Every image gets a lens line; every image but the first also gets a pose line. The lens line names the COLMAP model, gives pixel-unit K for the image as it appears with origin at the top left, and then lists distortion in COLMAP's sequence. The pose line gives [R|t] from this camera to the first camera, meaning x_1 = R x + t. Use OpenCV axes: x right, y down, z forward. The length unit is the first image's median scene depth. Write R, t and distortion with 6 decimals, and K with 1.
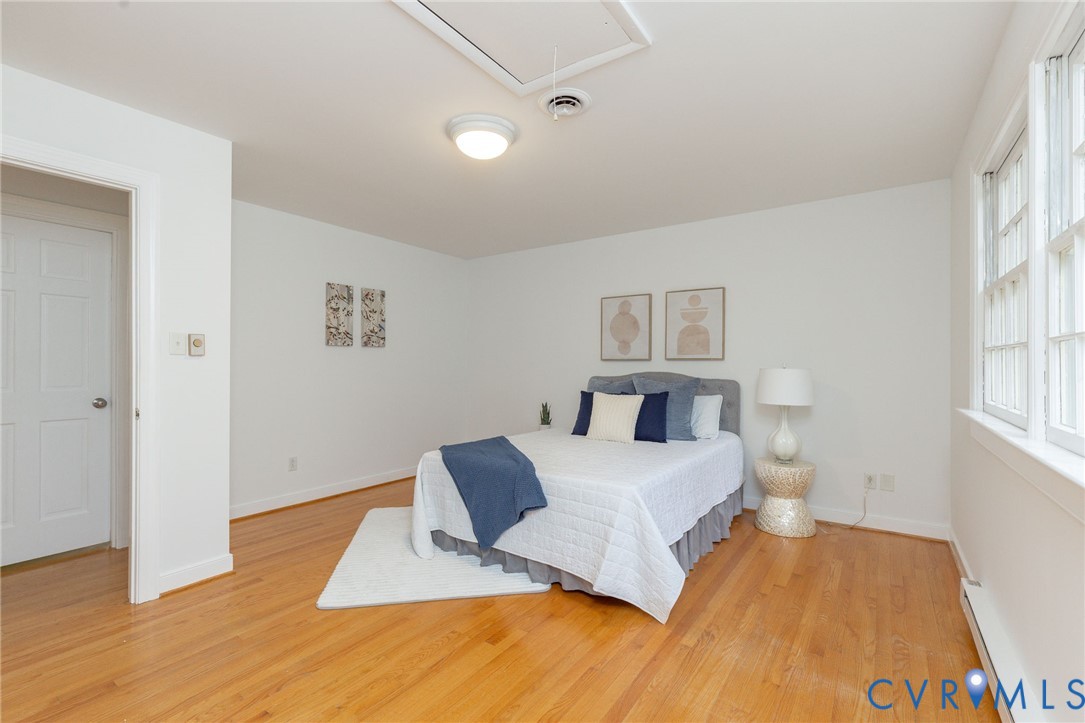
lens RADIAL K [[492.0, 0, 541.5], [0, 492.0, 359.2], [0, 0, 1]] dist [0.004350, -0.000259]
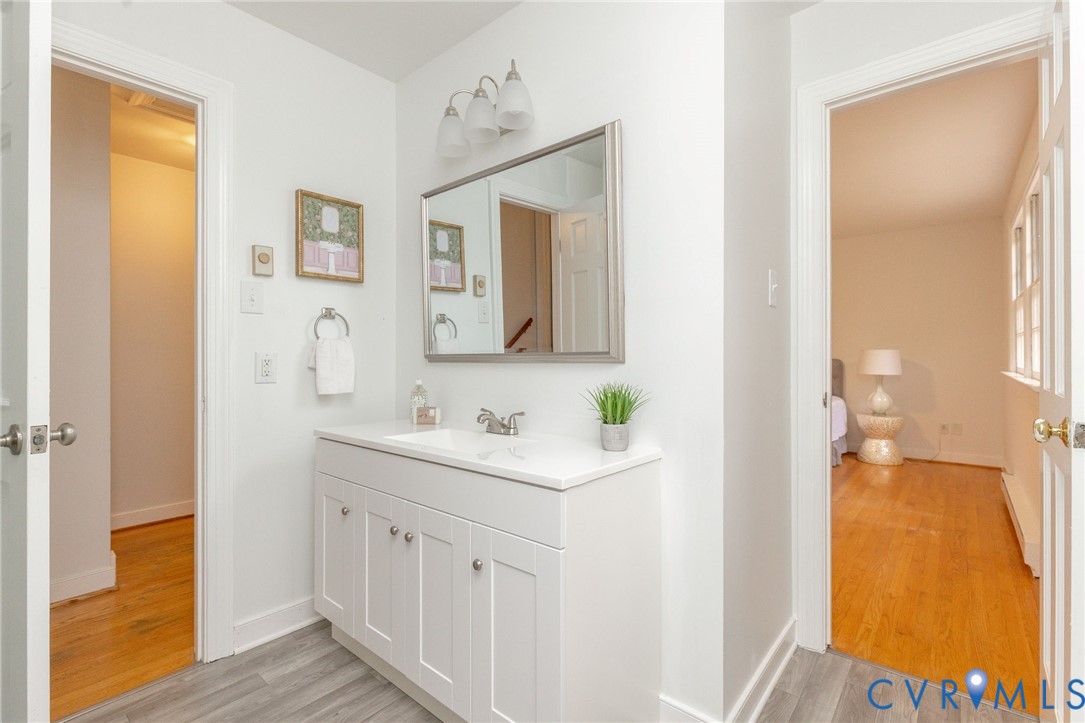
lens RADIAL K [[492.0, 0, 542.1], [0, 492.0, 357.3], [0, 0, 1]] dist [0.004350, -0.000259]
pose [[0.994981, -0.013374, -0.099168, -0.352556], [0.014619, 0.999823, 0.011846, 0.008745], [0.098992, -0.013236, 0.995000, -0.544064]]
